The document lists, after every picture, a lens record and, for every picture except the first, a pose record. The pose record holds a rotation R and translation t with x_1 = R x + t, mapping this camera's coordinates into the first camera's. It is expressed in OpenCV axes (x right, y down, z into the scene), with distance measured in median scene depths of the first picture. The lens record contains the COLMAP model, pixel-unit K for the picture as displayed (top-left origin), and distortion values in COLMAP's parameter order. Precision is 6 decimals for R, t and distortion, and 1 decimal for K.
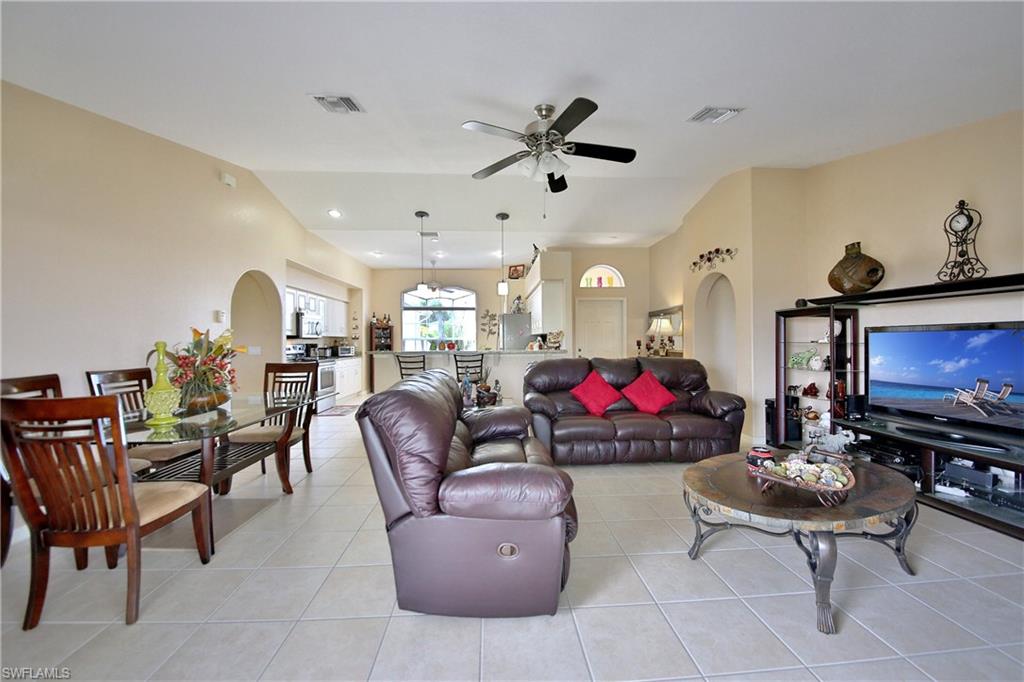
lens RADIAL K [[378.3, 0, 512.0], [0, 378.3, 341.0], [0, 0, 1]] dist [-0.022768, -0.000280]
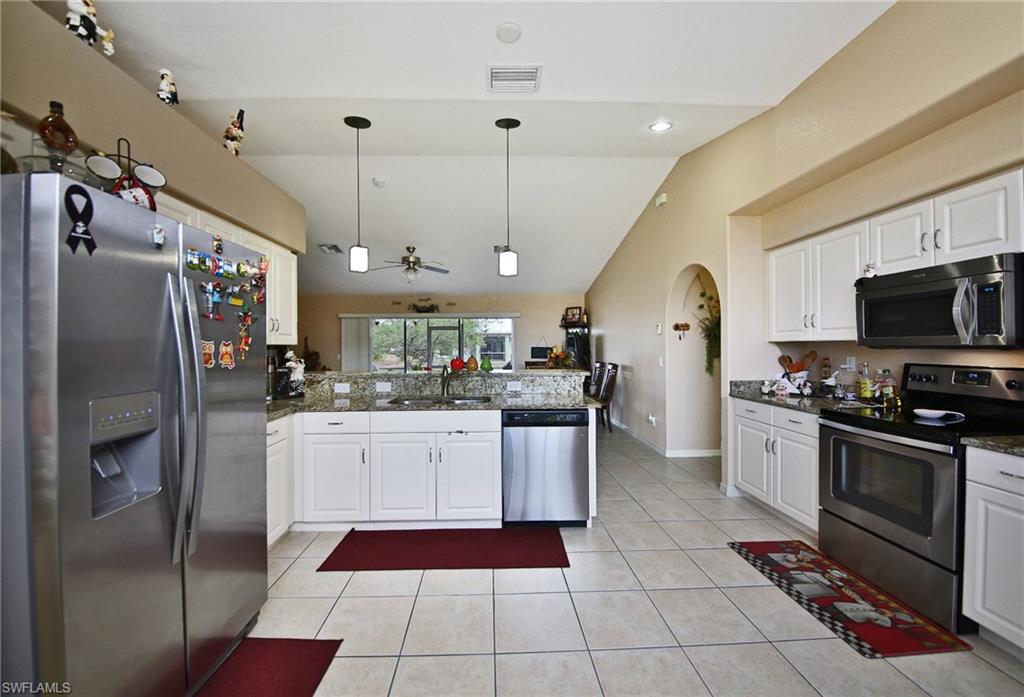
lens RADIAL K [[397.9, 0, 512.0], [0, 397.9, 348.5], [0, 0, 1]] dist [0.018123, -0.013065]
pose [[-0.999809, 0.015126, 0.012337, -0.314585], [0.015214, 0.999859, 0.007094, -0.021162], [-0.012228, 0.007281, -0.999899, 2.005237]]
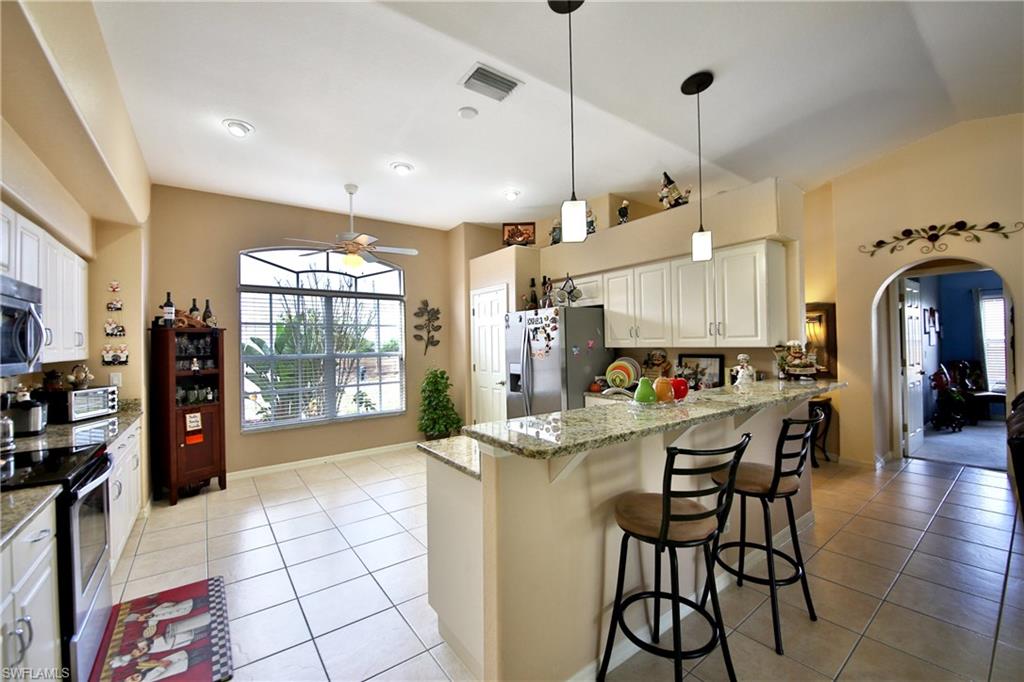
lens RADIAL K [[400.9, 0, 512.0], [0, 400.9, 341.0], [0, 0, 1]] dist [0.016661, -0.017618]
pose [[0.836800, -0.006291, 0.547473, -0.605414], [0.014091, 0.999850, -0.010049, -0.035100], [-0.547328, 0.016123, 0.836763, 0.940522]]
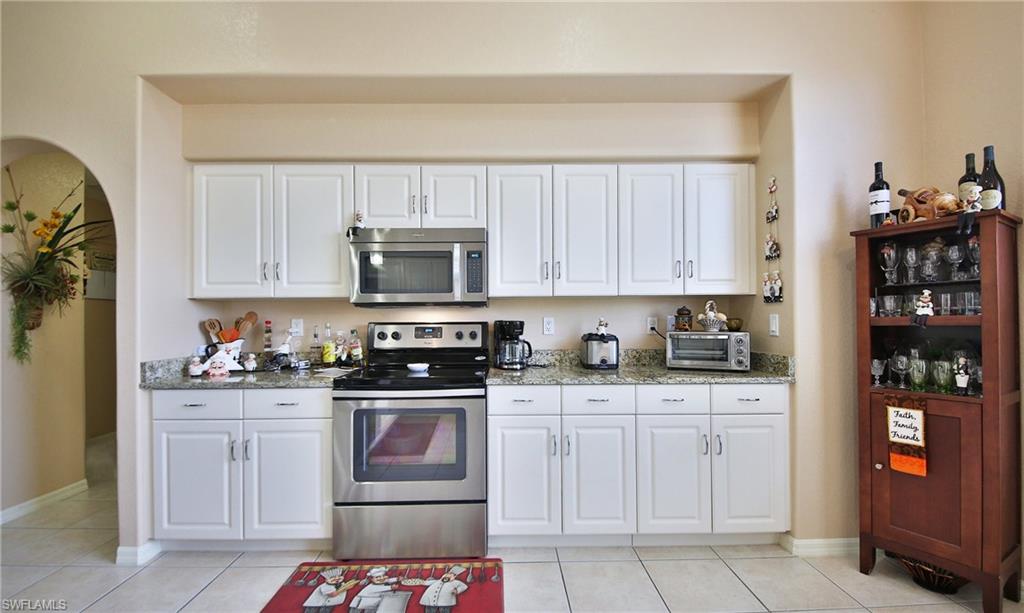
lens RADIAL K [[431.1, 0, 513.1], [0, 431.1, 318.0], [0, 0, 1]] dist [-0.014804, -0.000667]
pose [[-0.047576, -0.003735, -0.998861, -0.271125], [0.007757, 0.999961, -0.004109, 0.010217], [0.998838, -0.007943, -0.047545, 1.658174]]
